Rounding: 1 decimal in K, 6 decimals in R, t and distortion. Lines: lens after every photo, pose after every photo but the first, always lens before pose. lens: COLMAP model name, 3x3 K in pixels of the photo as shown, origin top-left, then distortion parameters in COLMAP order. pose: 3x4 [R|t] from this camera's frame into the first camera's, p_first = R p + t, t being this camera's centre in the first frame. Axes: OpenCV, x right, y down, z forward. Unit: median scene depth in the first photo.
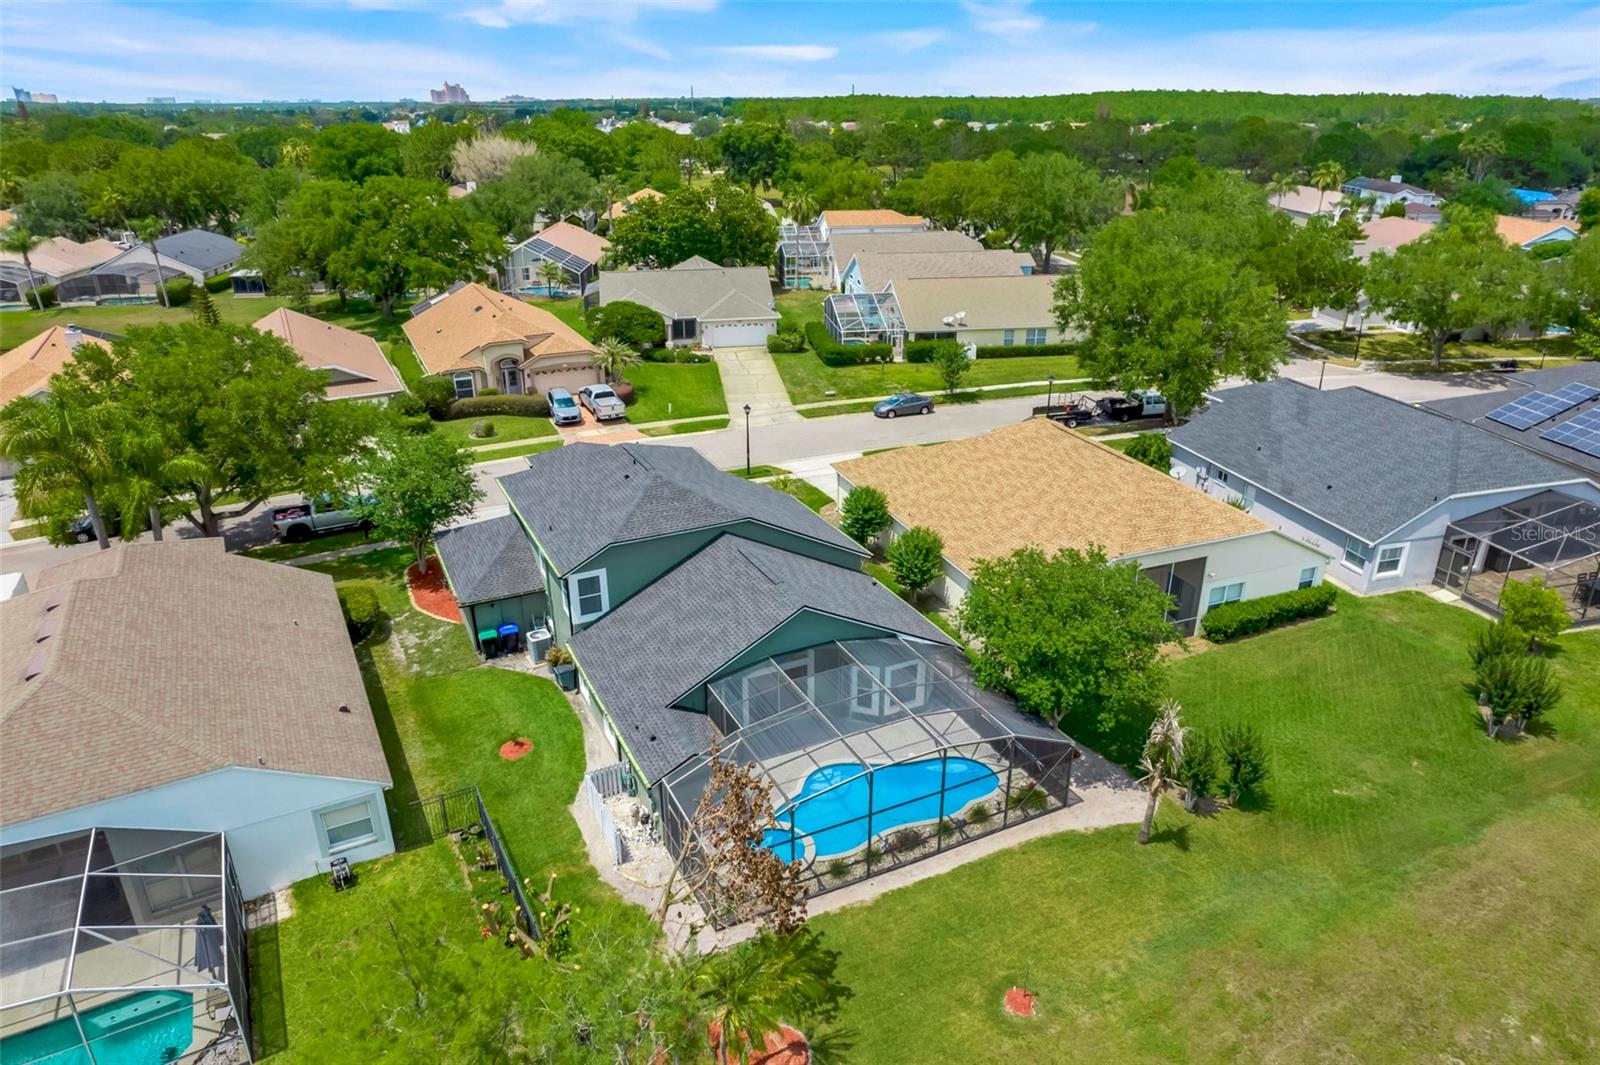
lens RADIAL K [[1042.3, 0, 784.6], [0, 1042.3, 531.2], [0, 0, 1]] dist [-0.074309, 0.064047]
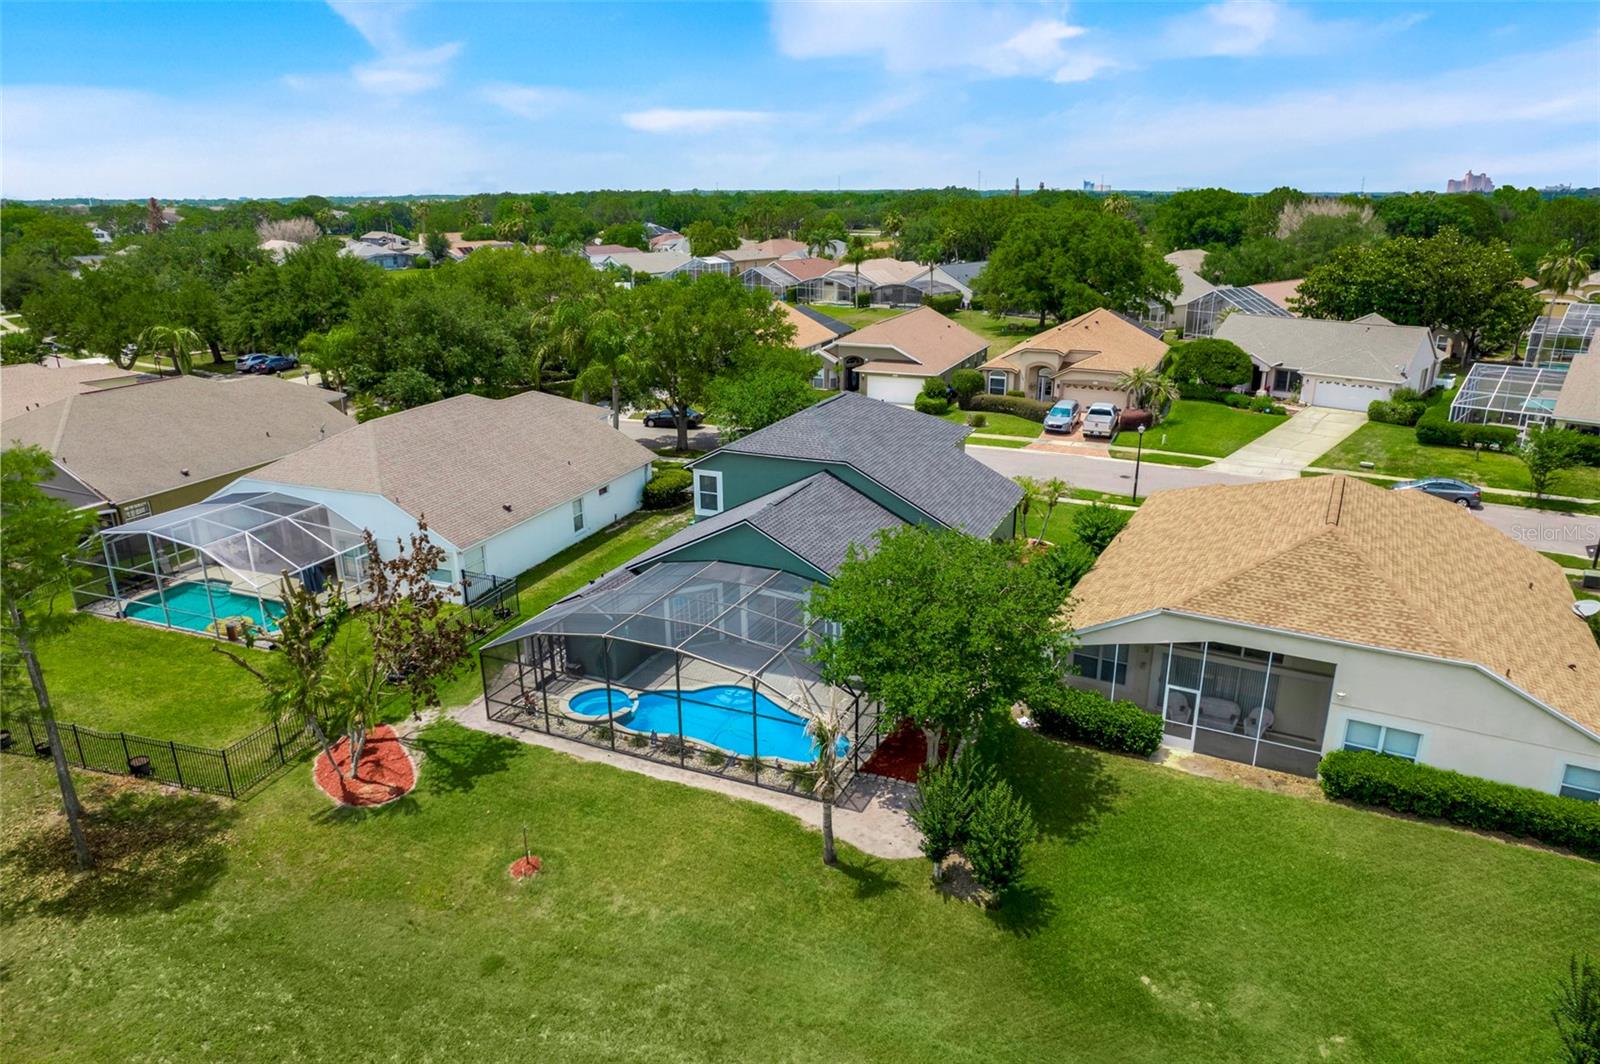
lens RADIAL K [[1009.8, 0, 800.0], [0, 1009.8, 532.0], [0, 0, 1]] dist [-0.050340, 0.002242]
pose [[0.643780, 0.244438, -0.725119, 0.687720], [-0.293571, 0.953992, 0.060951, 0.005994], [0.706656, 0.173634, 0.685921, 0.310726]]
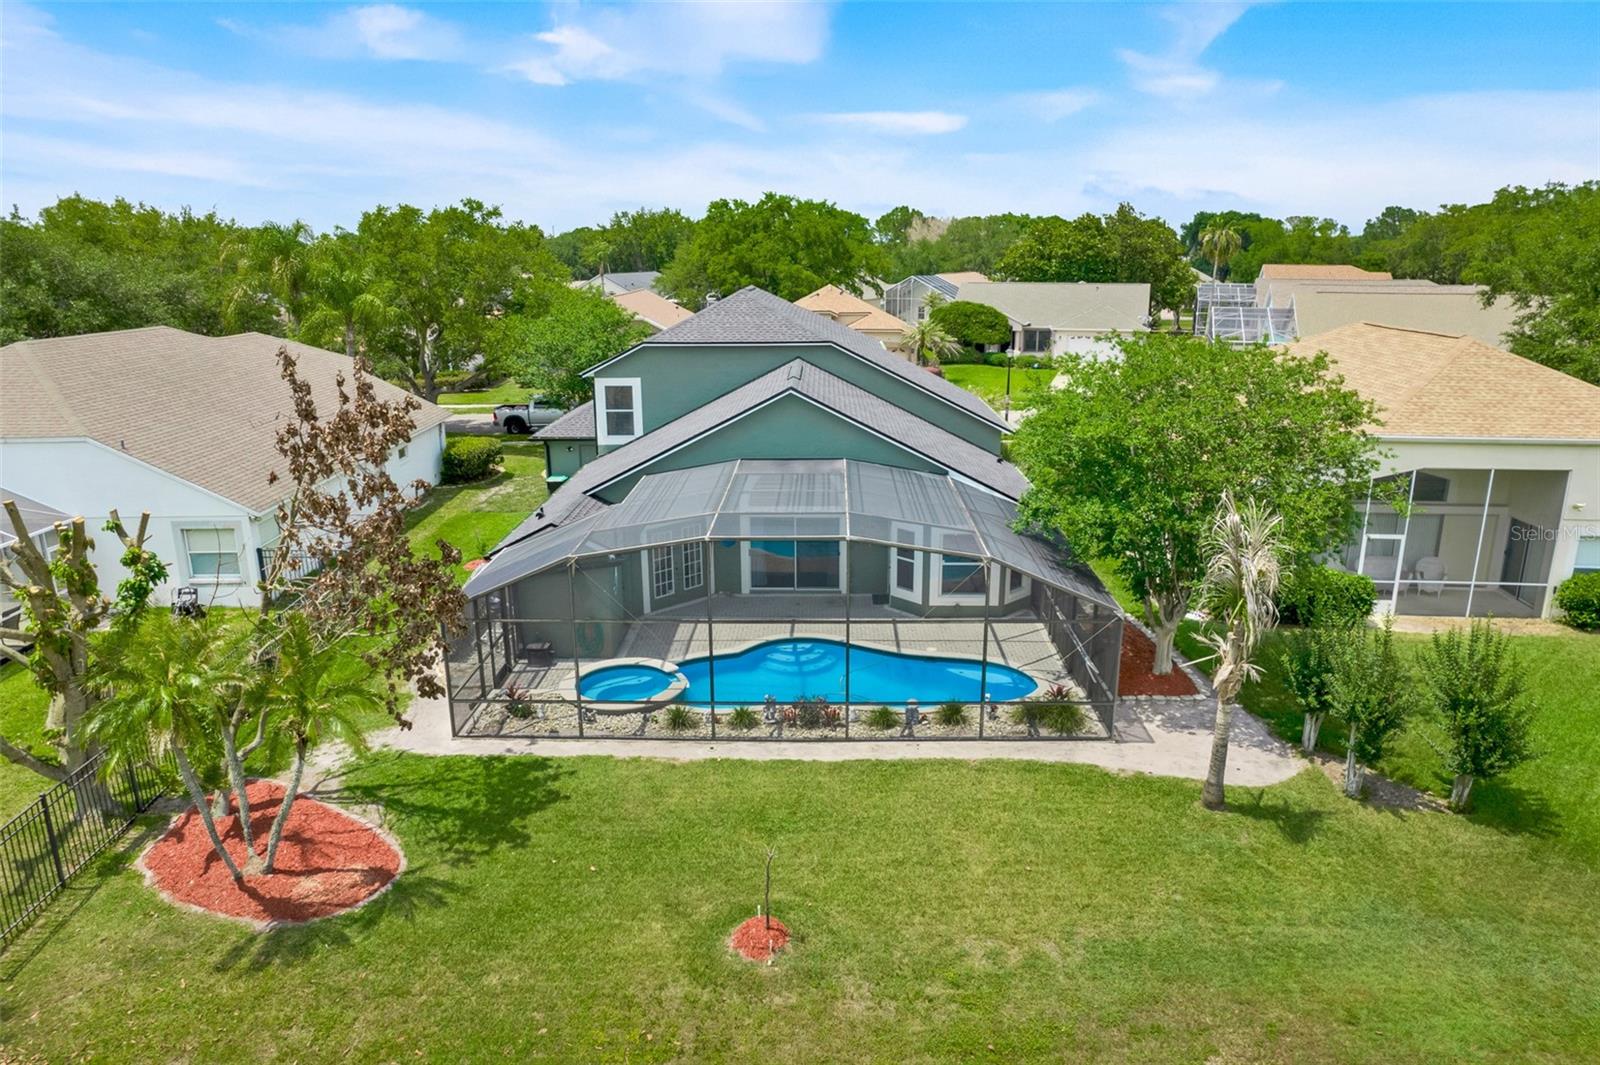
lens RADIAL K [[1031.5, 0, 793.3], [0, 1031.5, 535.1], [0, 0, 1]] dist [-0.071107, 0.052612]
pose [[0.890170, 0.122002, -0.438990, 0.297486], [-0.177275, 0.980306, -0.087030, 0.201666], [0.419727, 0.155294, 0.894267, 0.345302]]
